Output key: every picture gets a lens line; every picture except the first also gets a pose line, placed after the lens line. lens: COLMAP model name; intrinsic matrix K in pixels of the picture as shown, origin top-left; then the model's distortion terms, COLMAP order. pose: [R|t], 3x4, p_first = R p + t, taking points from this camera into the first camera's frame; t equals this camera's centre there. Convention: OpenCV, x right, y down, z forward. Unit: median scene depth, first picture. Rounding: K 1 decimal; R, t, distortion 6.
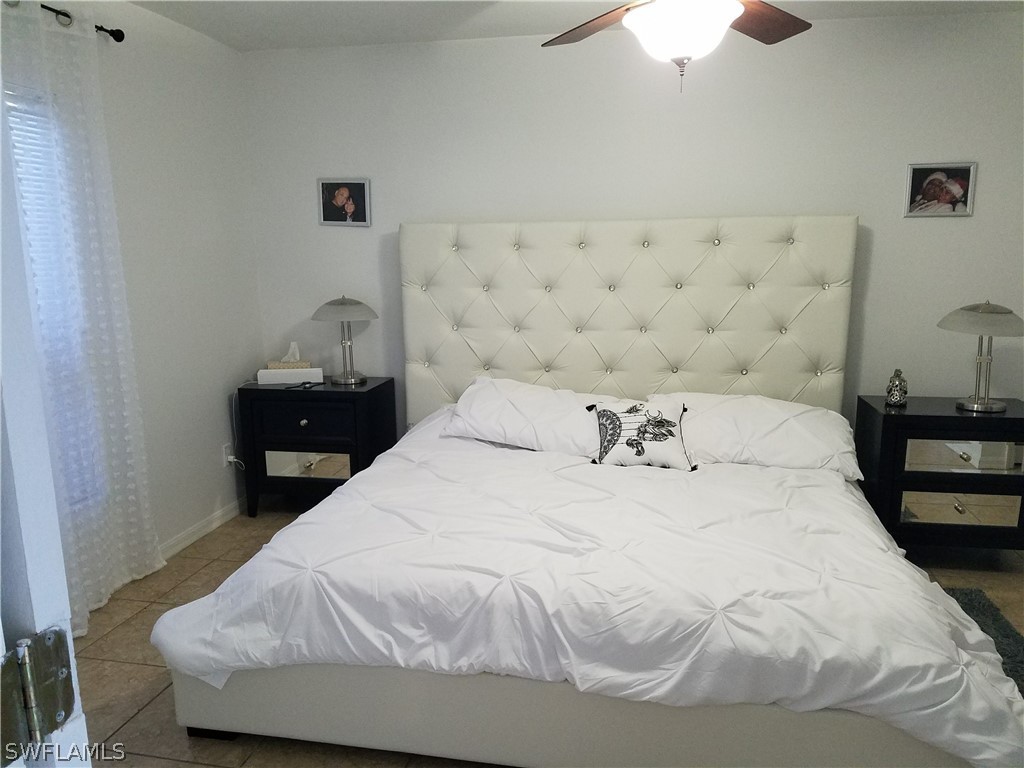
lens RADIAL K [[755.1, 0, 512.0], [0, 755.1, 384.0], [0, 0, 1]] dist [0.007011, -0.006303]
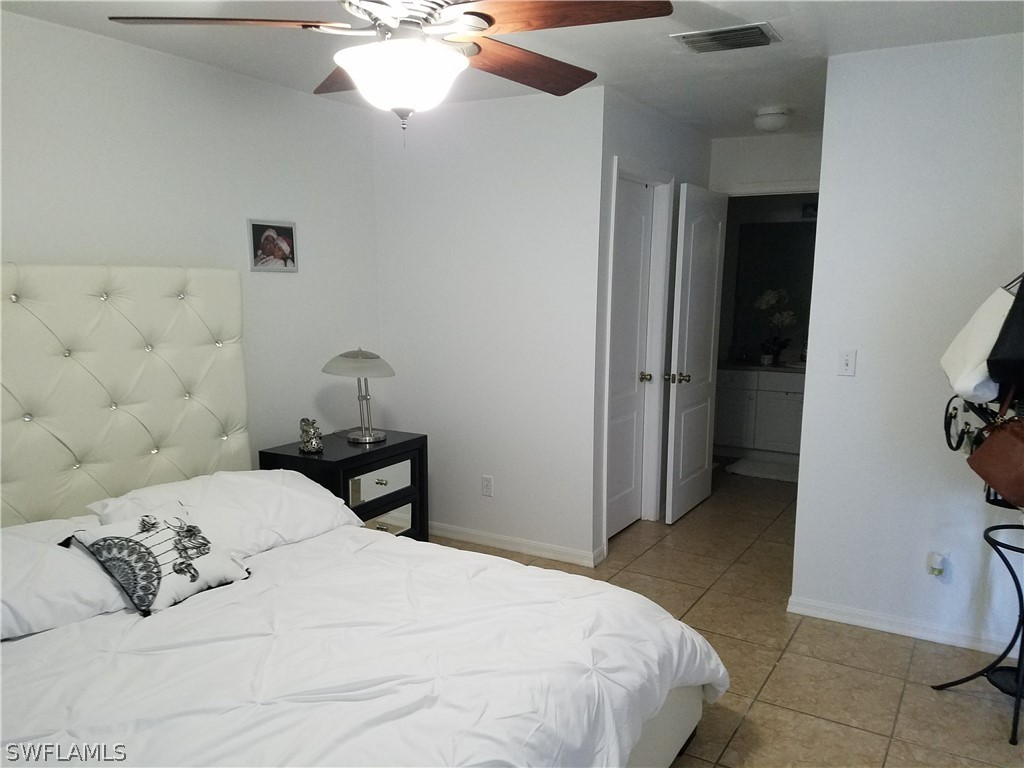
lens RADIAL K [[755.1, 0, 512.0], [0, 755.1, 384.0], [0, 0, 1]] dist [0.007011, -0.006303]
pose [[0.338550, -0.111012, 0.934377, -0.378804], [0.148518, 0.986873, 0.063437, -0.093191], [-0.929153, 0.117295, 0.350593, 0.380433]]
